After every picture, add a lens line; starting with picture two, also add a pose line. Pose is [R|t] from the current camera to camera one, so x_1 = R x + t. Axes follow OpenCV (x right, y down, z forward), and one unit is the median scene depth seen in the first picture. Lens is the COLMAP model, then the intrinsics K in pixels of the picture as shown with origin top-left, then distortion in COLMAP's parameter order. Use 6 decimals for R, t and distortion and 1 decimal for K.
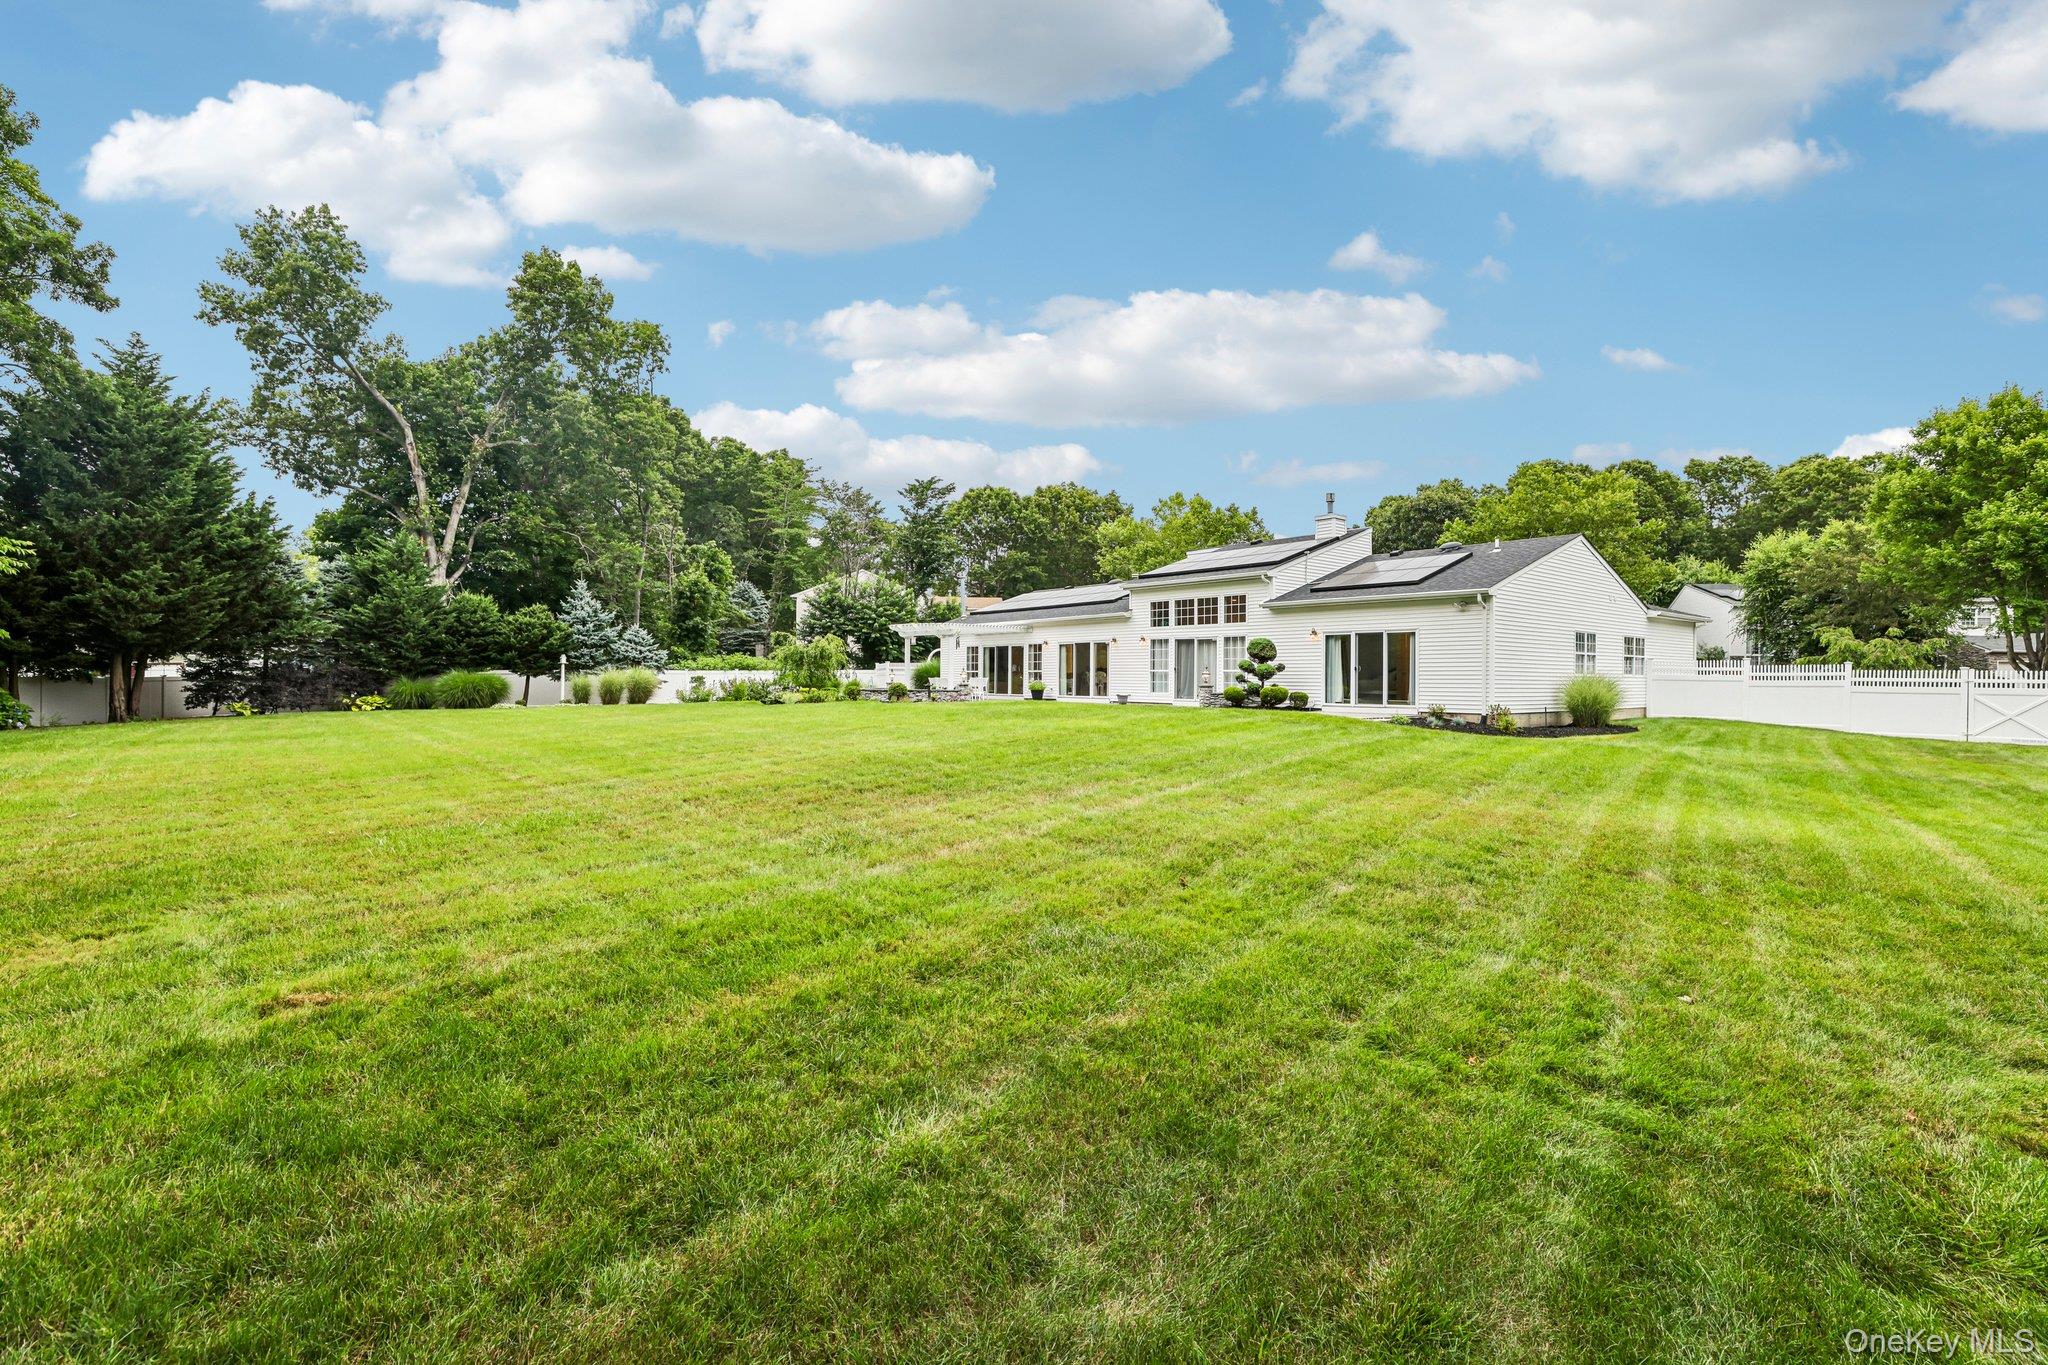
lens RADIAL K [[944.3, 0, 1024.0], [0, 944.3, 682.5], [0, 0, 1]] dist [-0.042600, 0.010993]
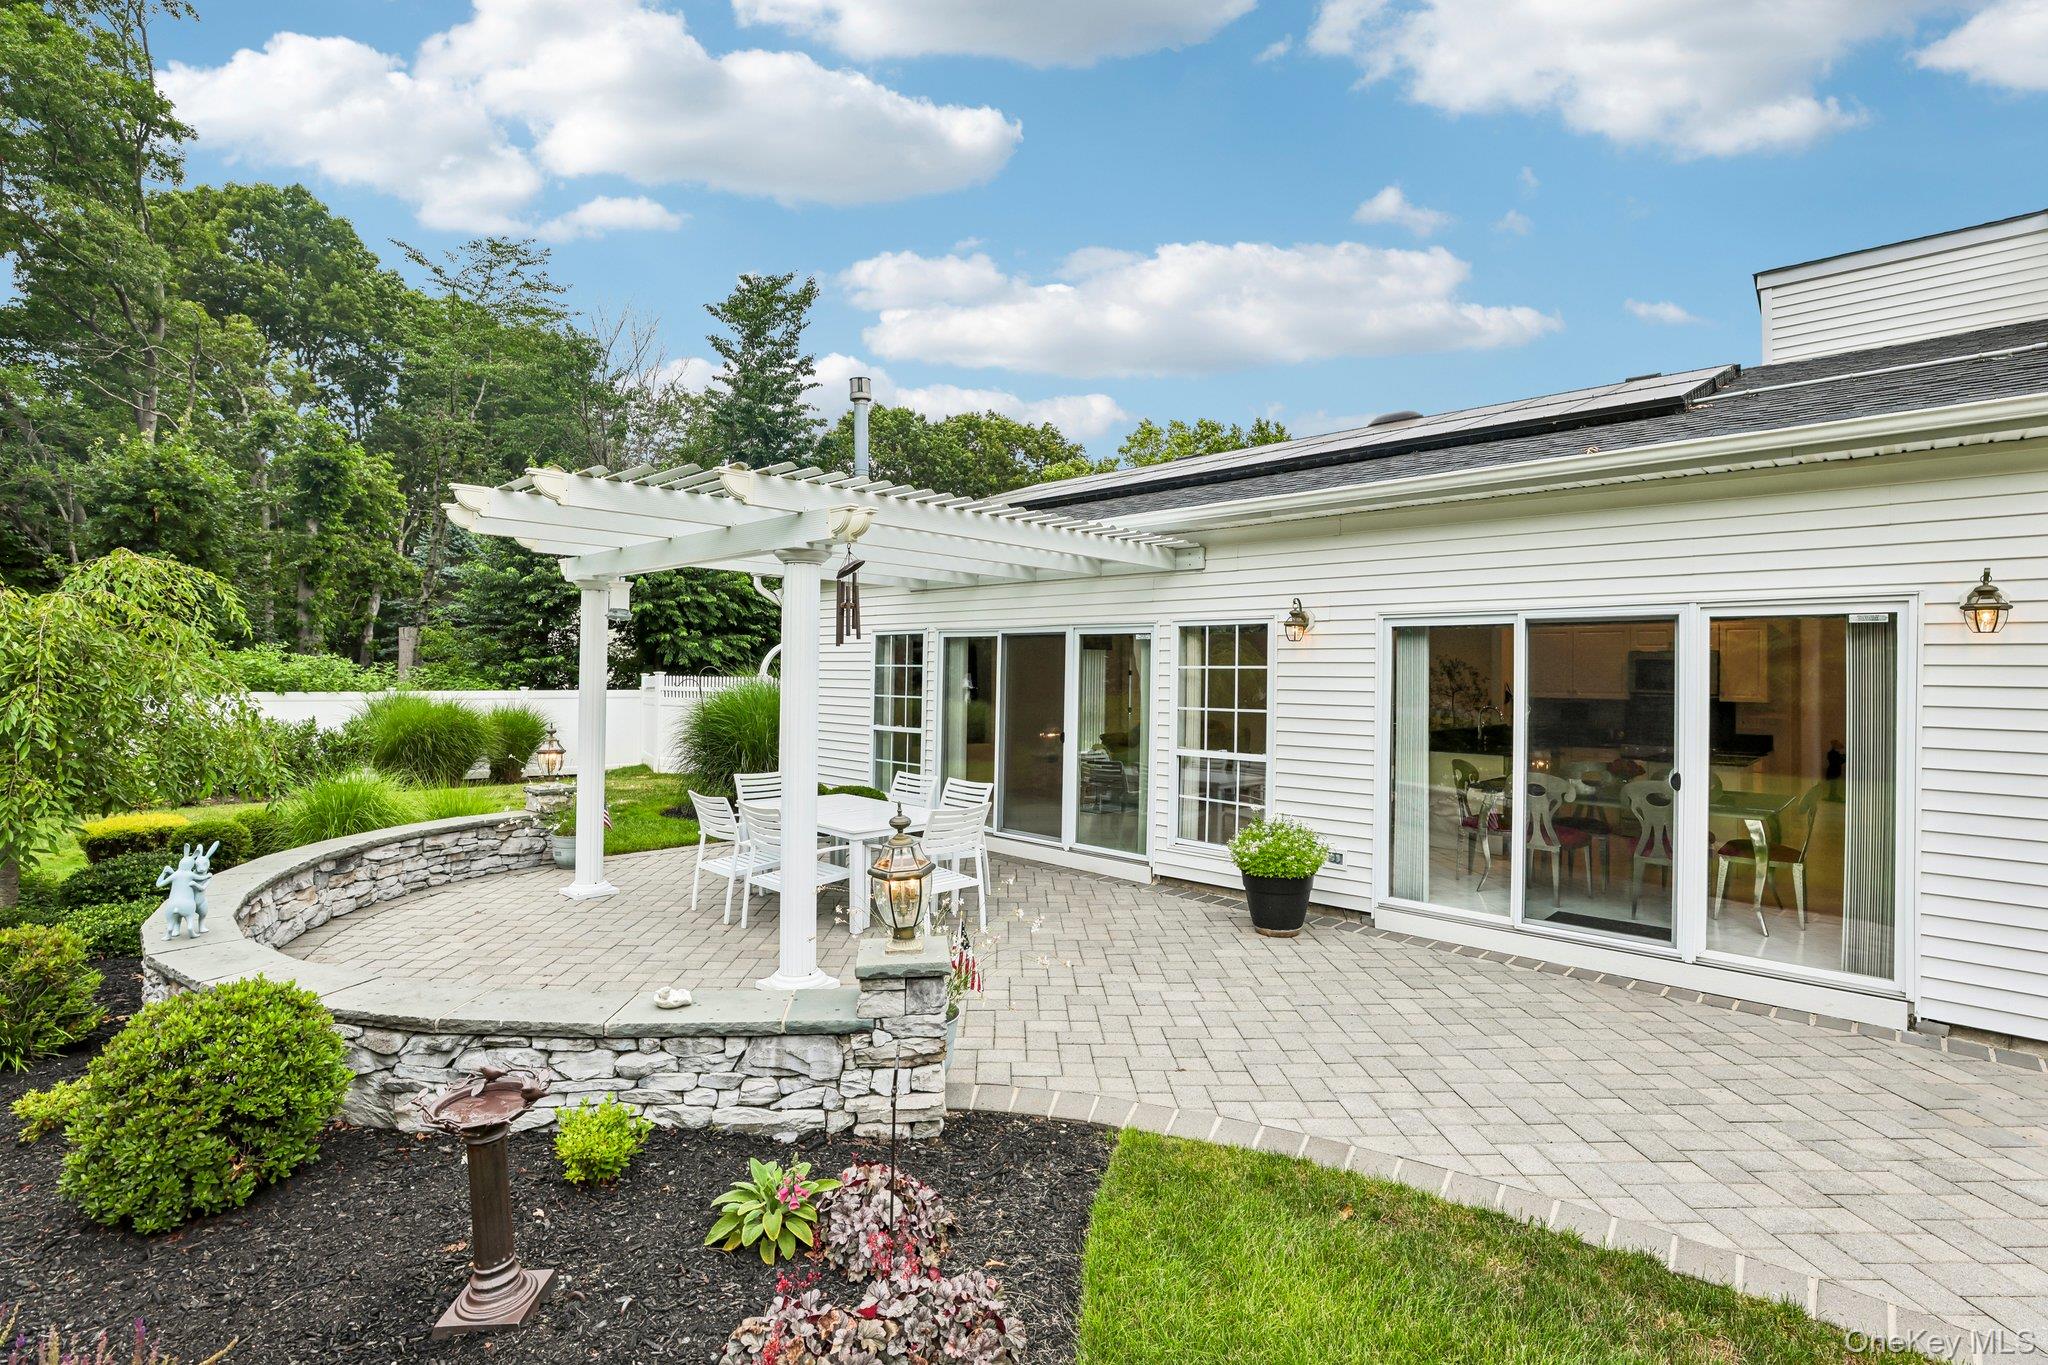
lens RADIAL K [[944.3, 0, 1024.0], [0, 944.3, 682.5], [0, 0, 1]] dist [-0.042600, 0.010993]
pose [[0.993473, 0.015896, 0.112954, -0.057732], [-0.015592, 0.999872, -0.003576, -0.028423], [-0.112996, 0.001791, 0.993594, 0.852745]]
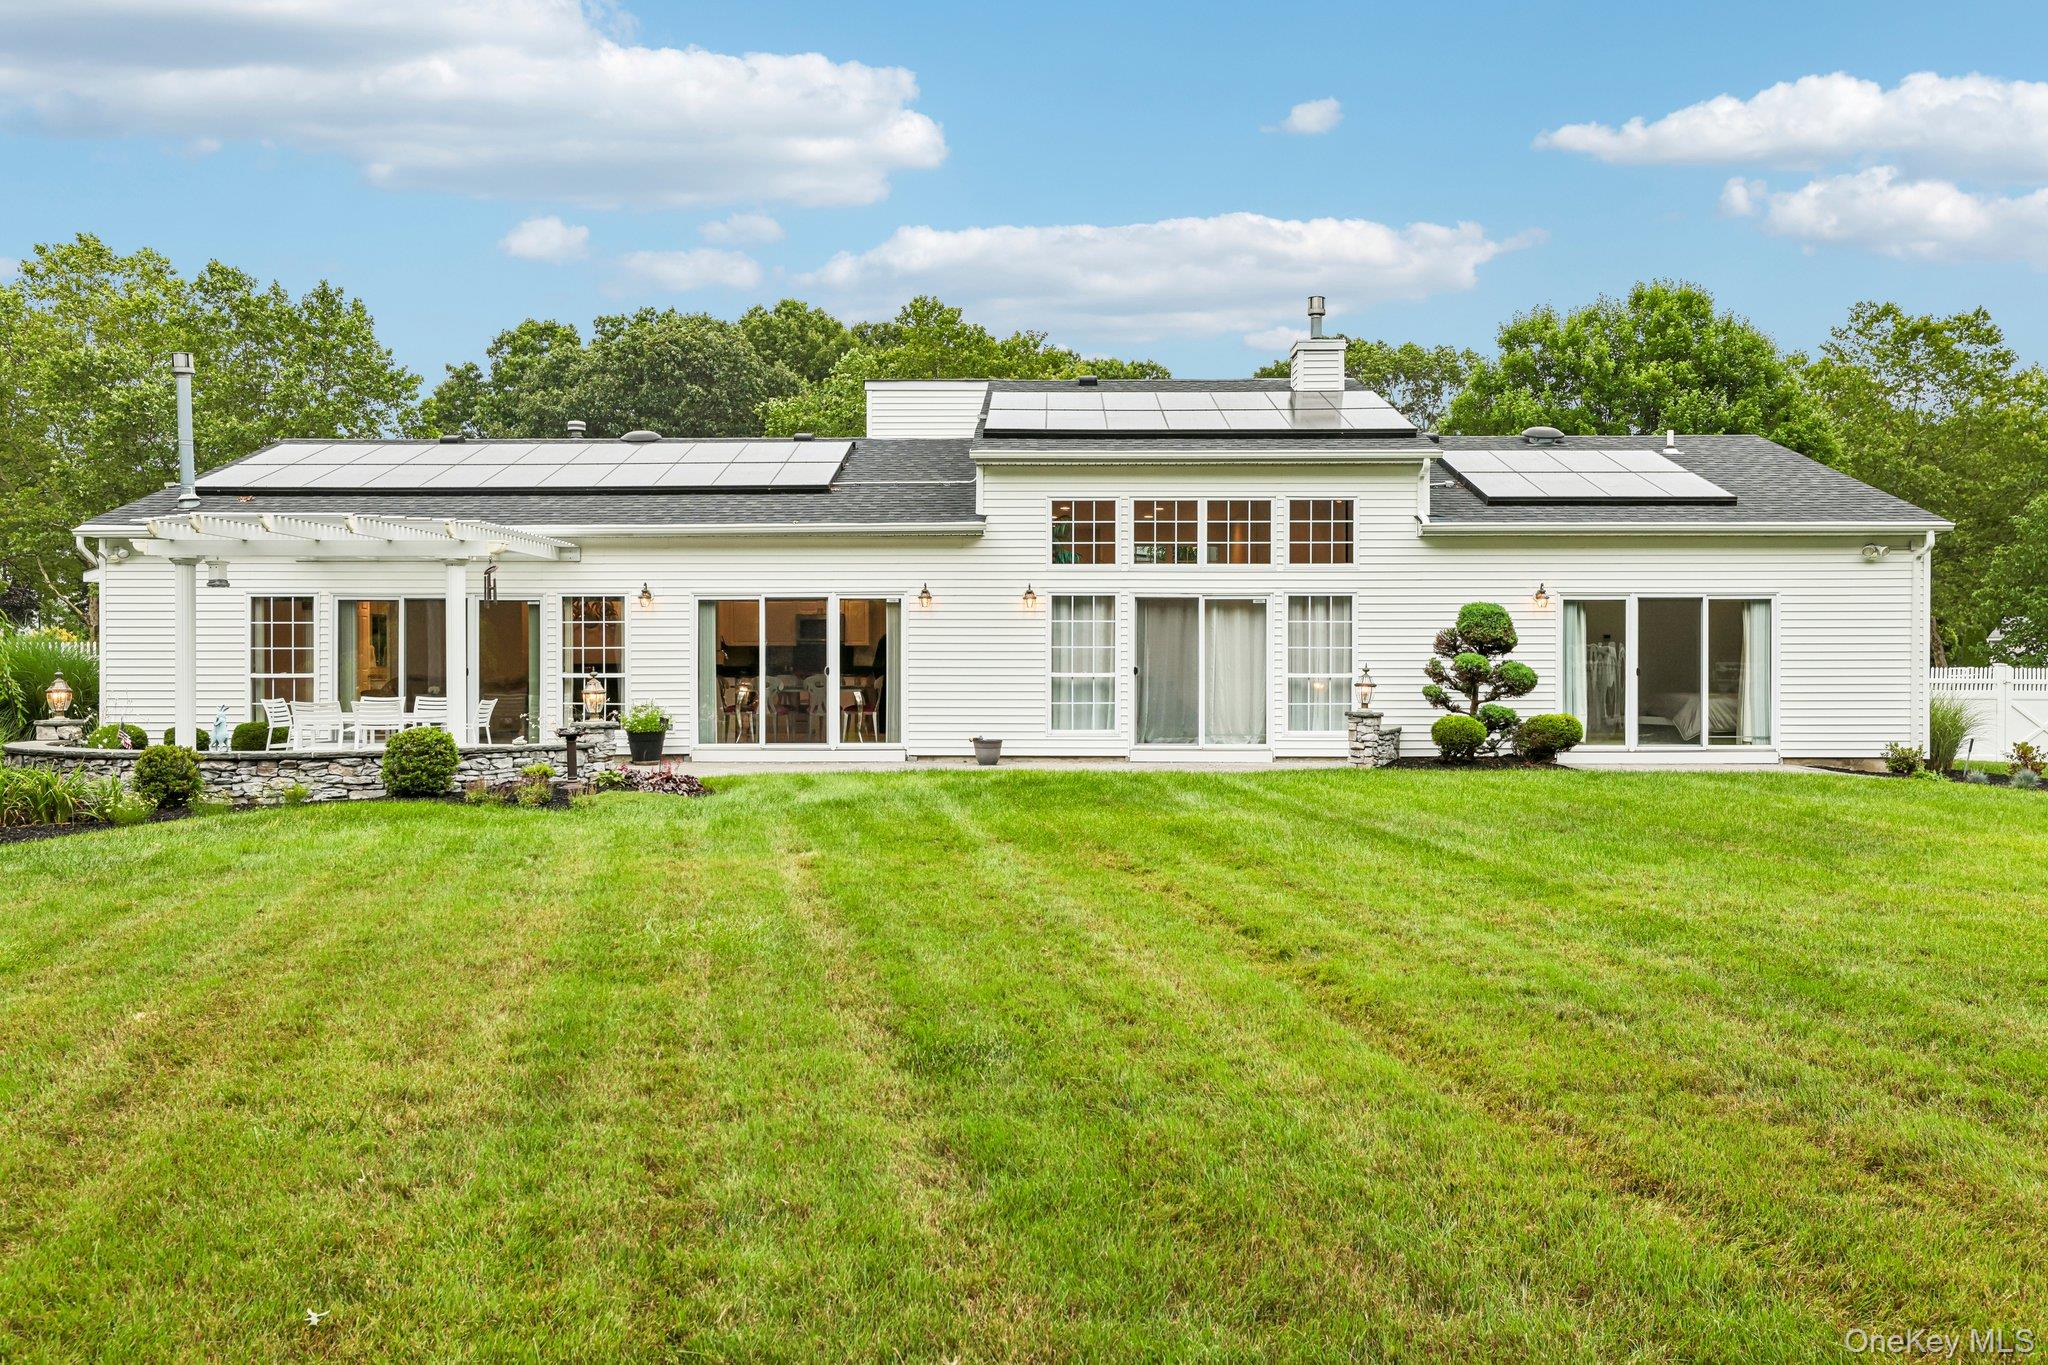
lens RADIAL K [[1807.8, 0, 1024.0], [0, 1807.8, 682.5], [0, 0, 1]] dist [0.004044, 0.000053]
pose [[0.657955, -0.000806, 0.753057, -0.409385], [0.006471, 0.999969, -0.004584, -0.005476], [-0.753029, 0.007890, 0.657940, 0.476093]]
